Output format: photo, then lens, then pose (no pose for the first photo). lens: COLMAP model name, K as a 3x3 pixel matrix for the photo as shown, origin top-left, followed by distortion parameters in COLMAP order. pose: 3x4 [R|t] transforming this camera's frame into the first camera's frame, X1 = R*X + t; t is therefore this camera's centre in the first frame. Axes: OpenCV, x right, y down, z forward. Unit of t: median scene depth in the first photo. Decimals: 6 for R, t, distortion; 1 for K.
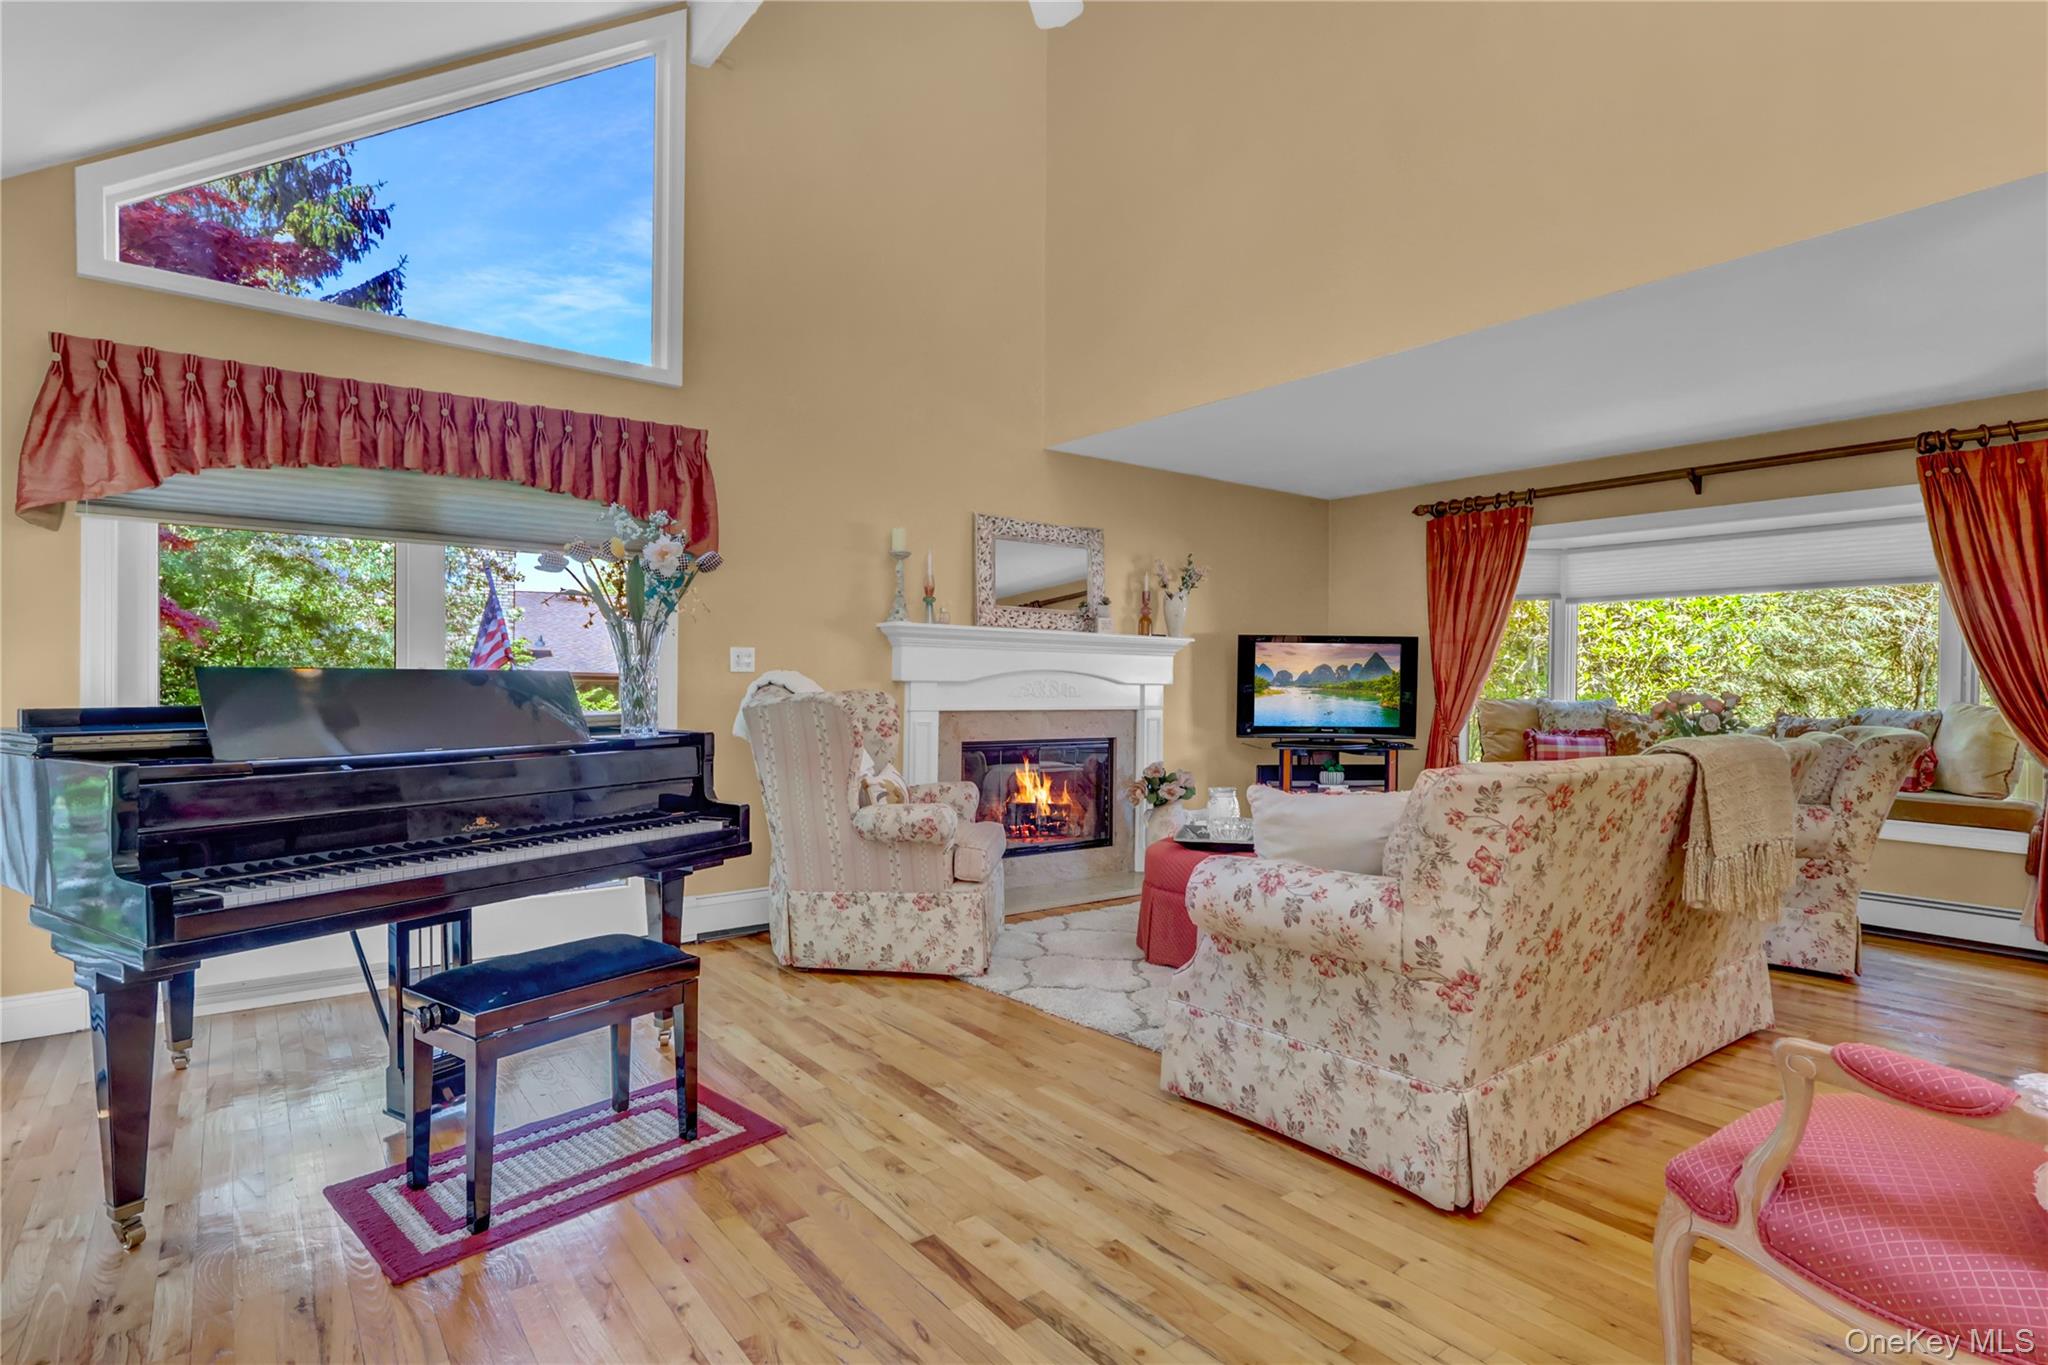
lens RADIAL K [[1029.1, 0, 1031.8], [0, 1029.1, 686.4], [0, 0, 1]] dist [0.000357, 0.001704]
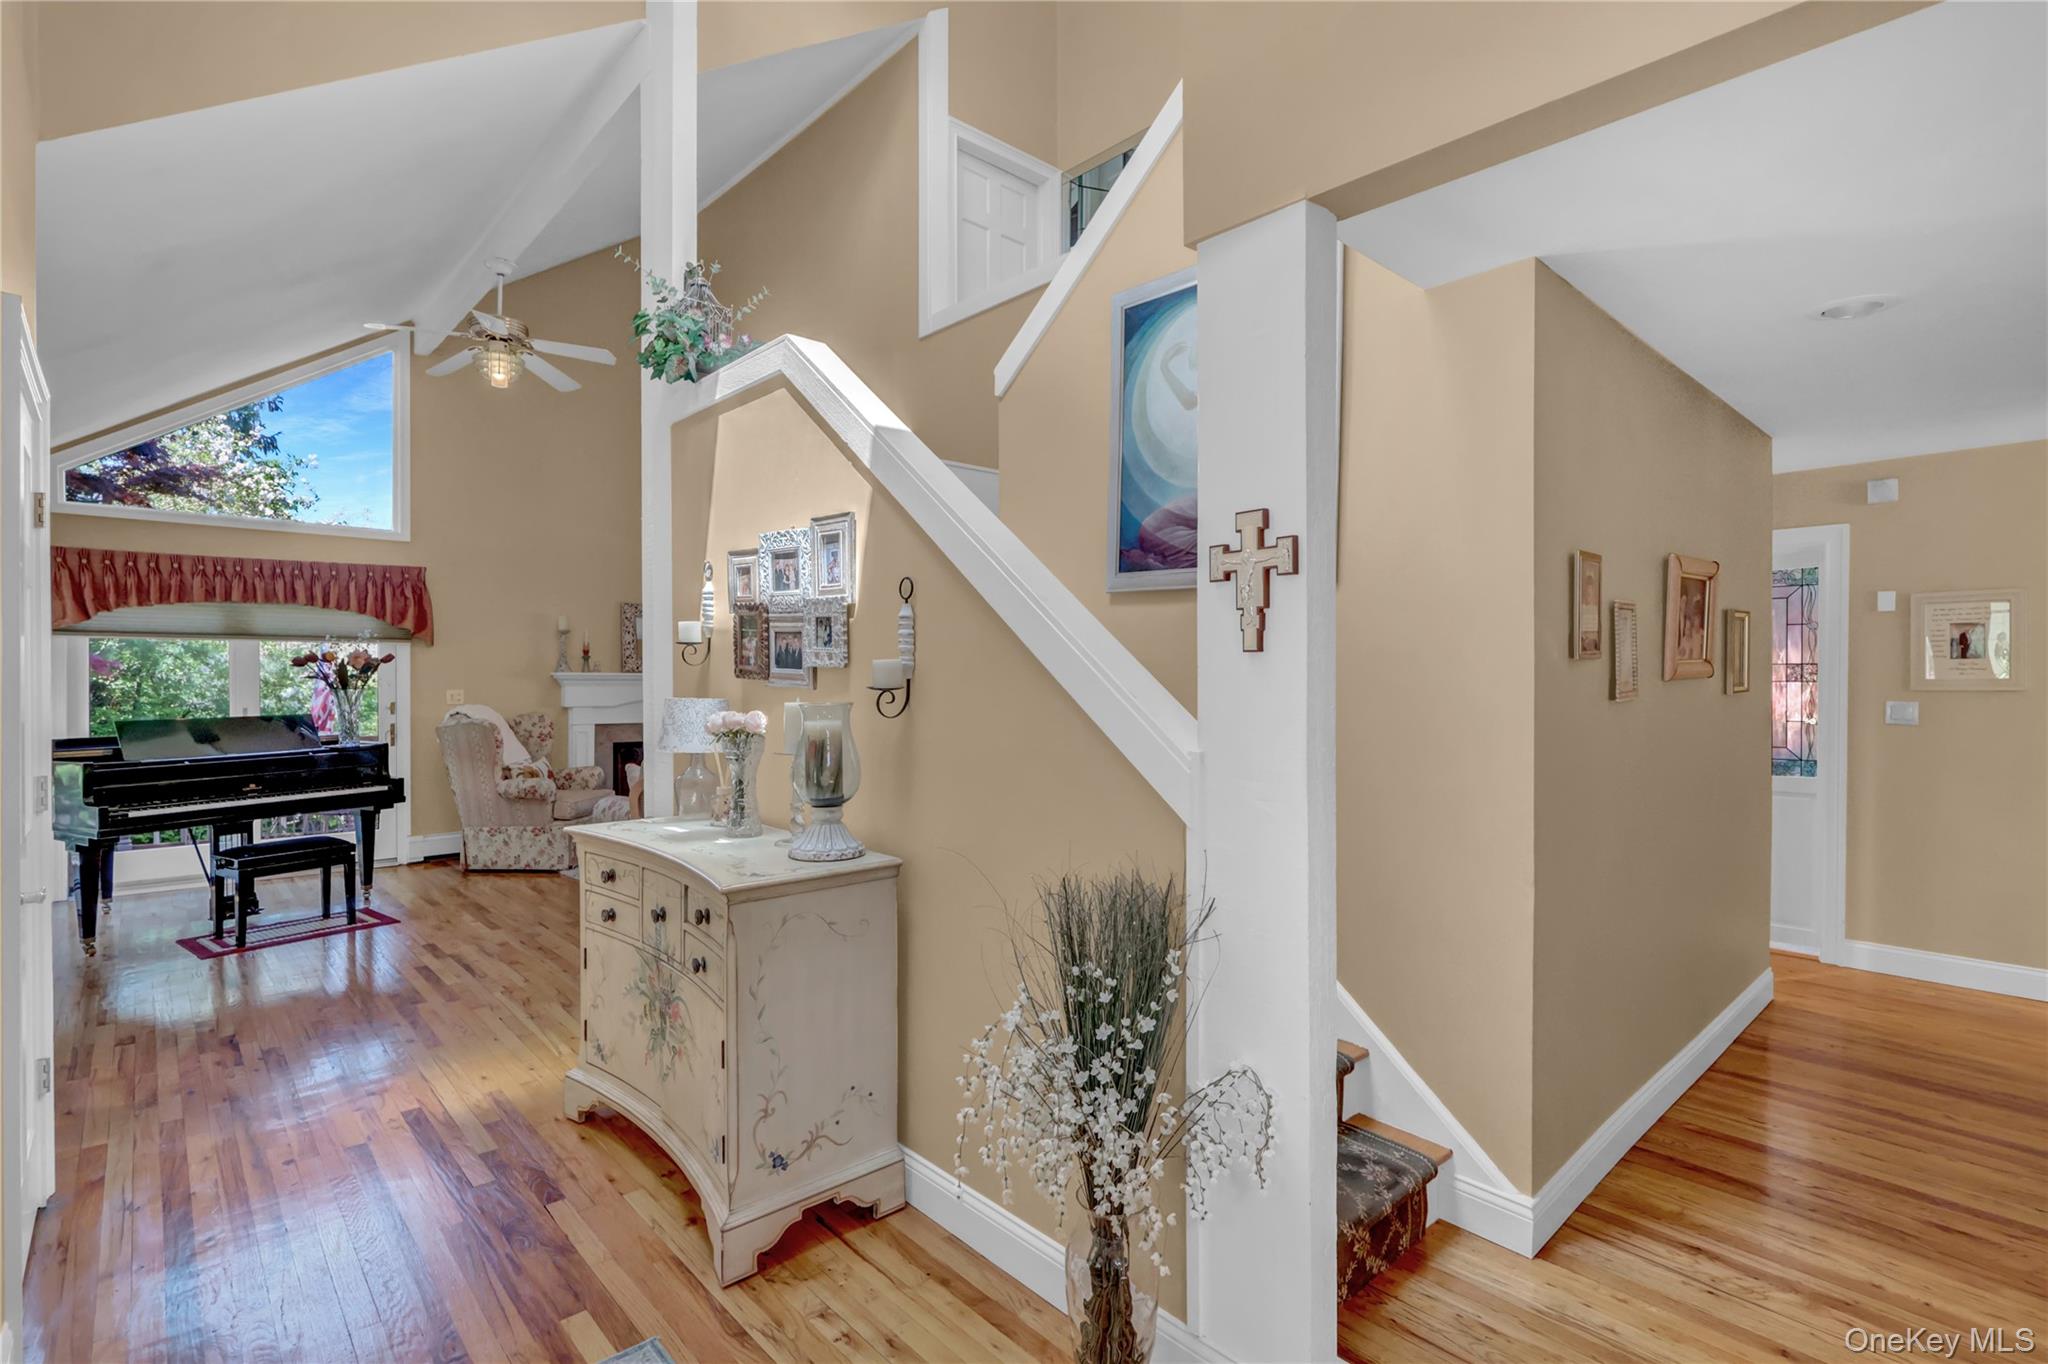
lens RADIAL K [[970.4, 0, 1028.0], [0, 970.4, 681.4], [0, 0, 1]] dist [0.004547, 0.002343]
pose [[0.996553, -0.010428, 0.082295, 0.627942], [0.010604, 0.999942, -0.001708, -0.047105], [-0.082273, 0.002575, 0.996607, -0.807550]]
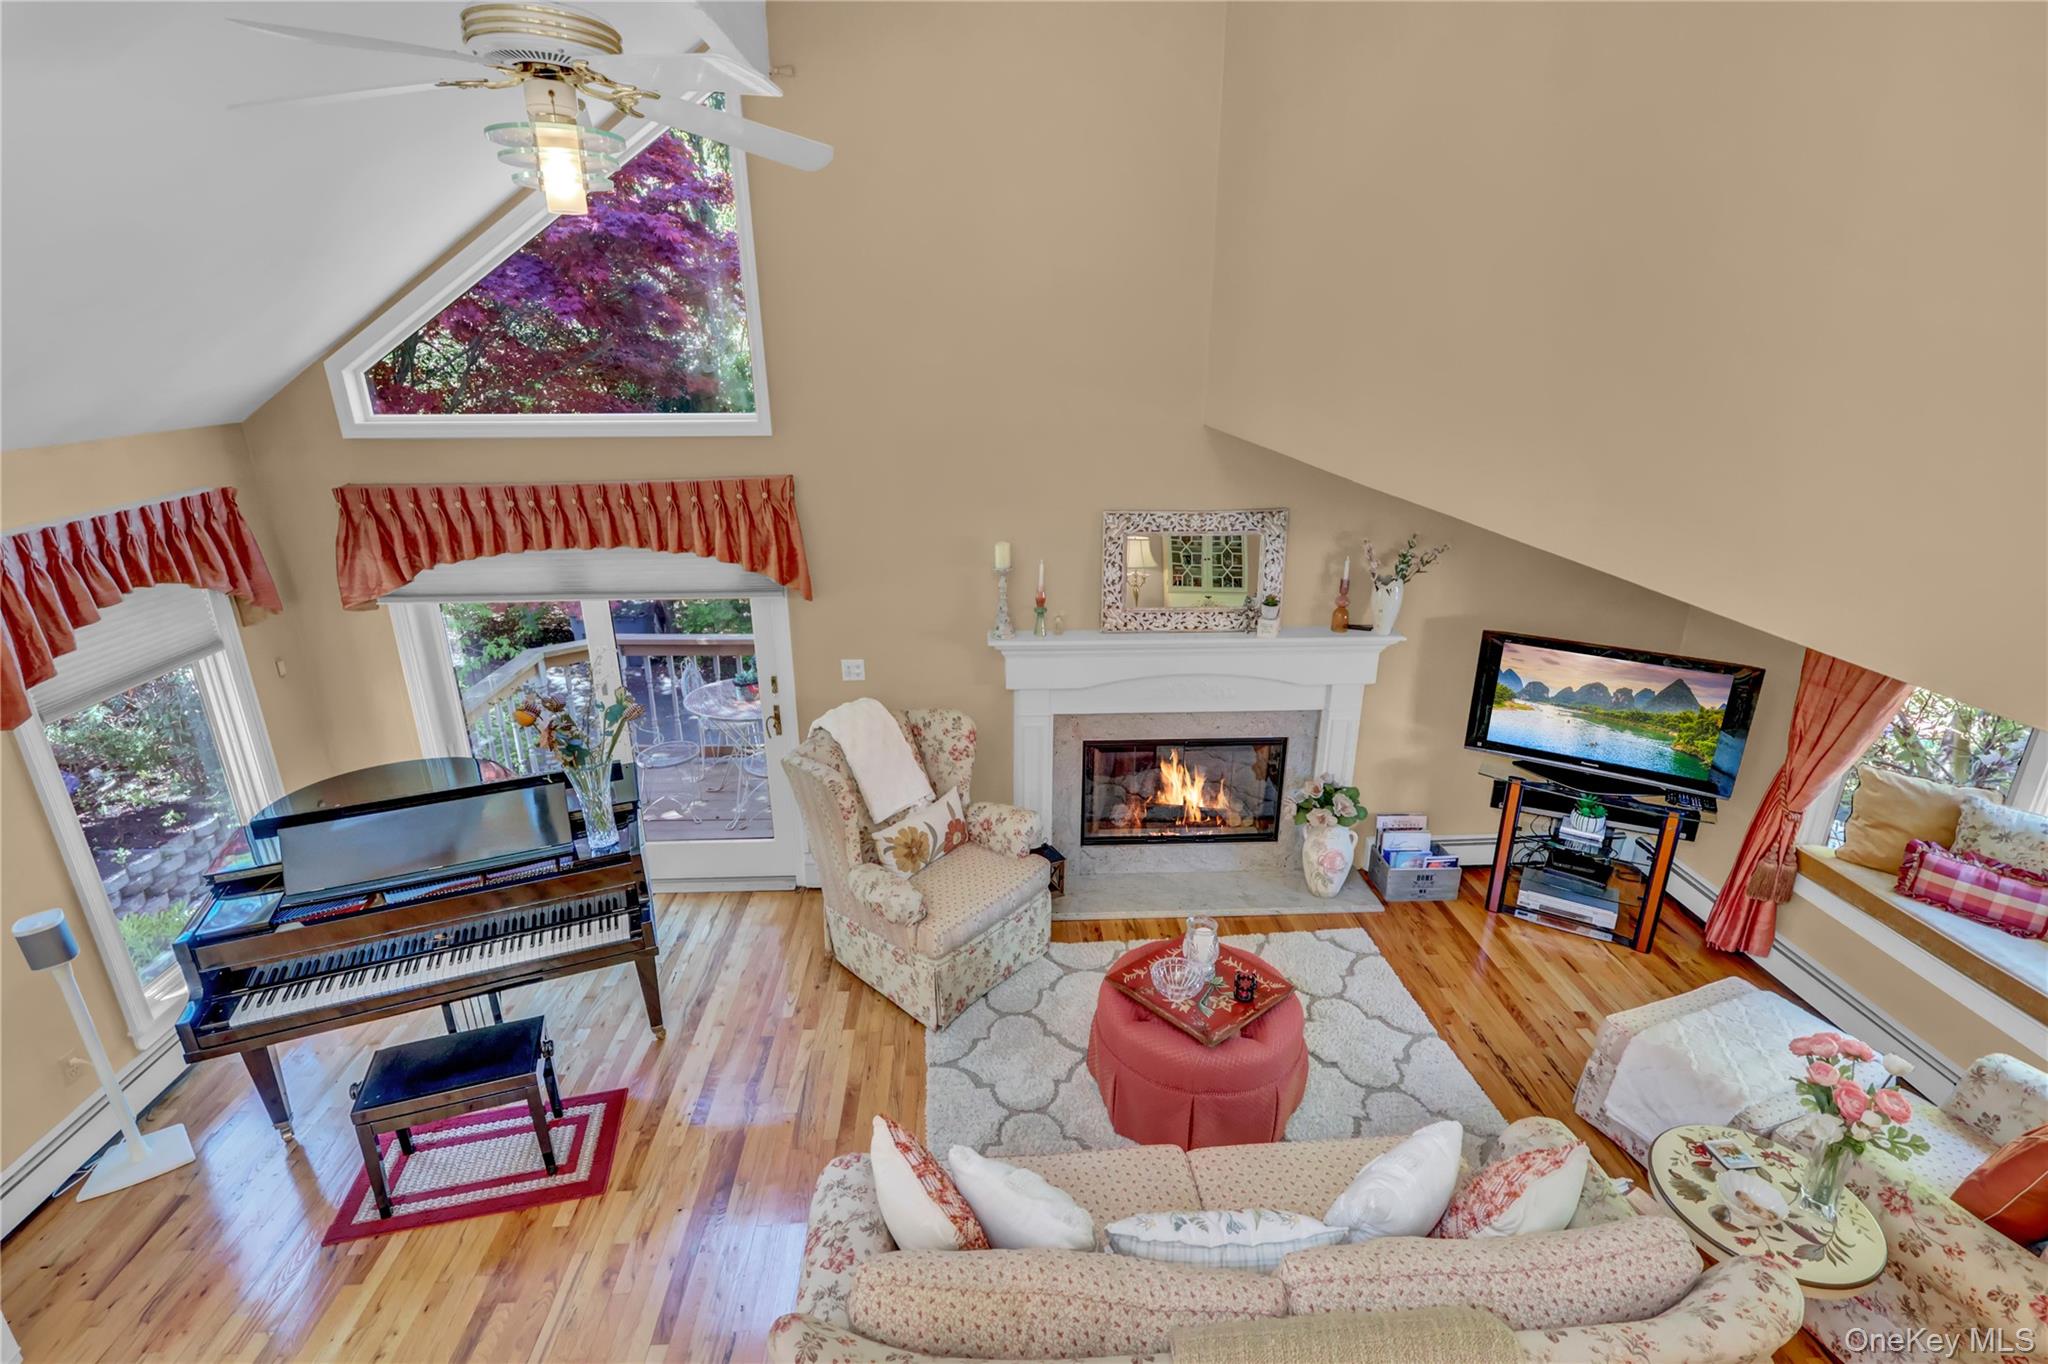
lens RADIAL K [[970.4, 0, 1024.2], [0, 970.4, 683.0], [0, 0, 1]] dist [0.004547, 0.002343]
pose [[0.818452, 0.174042, -0.547582, 0.533441], [0.007782, 0.949575, 0.313443, -0.403097], [0.574523, -0.260799, 0.775827, 0.328267]]
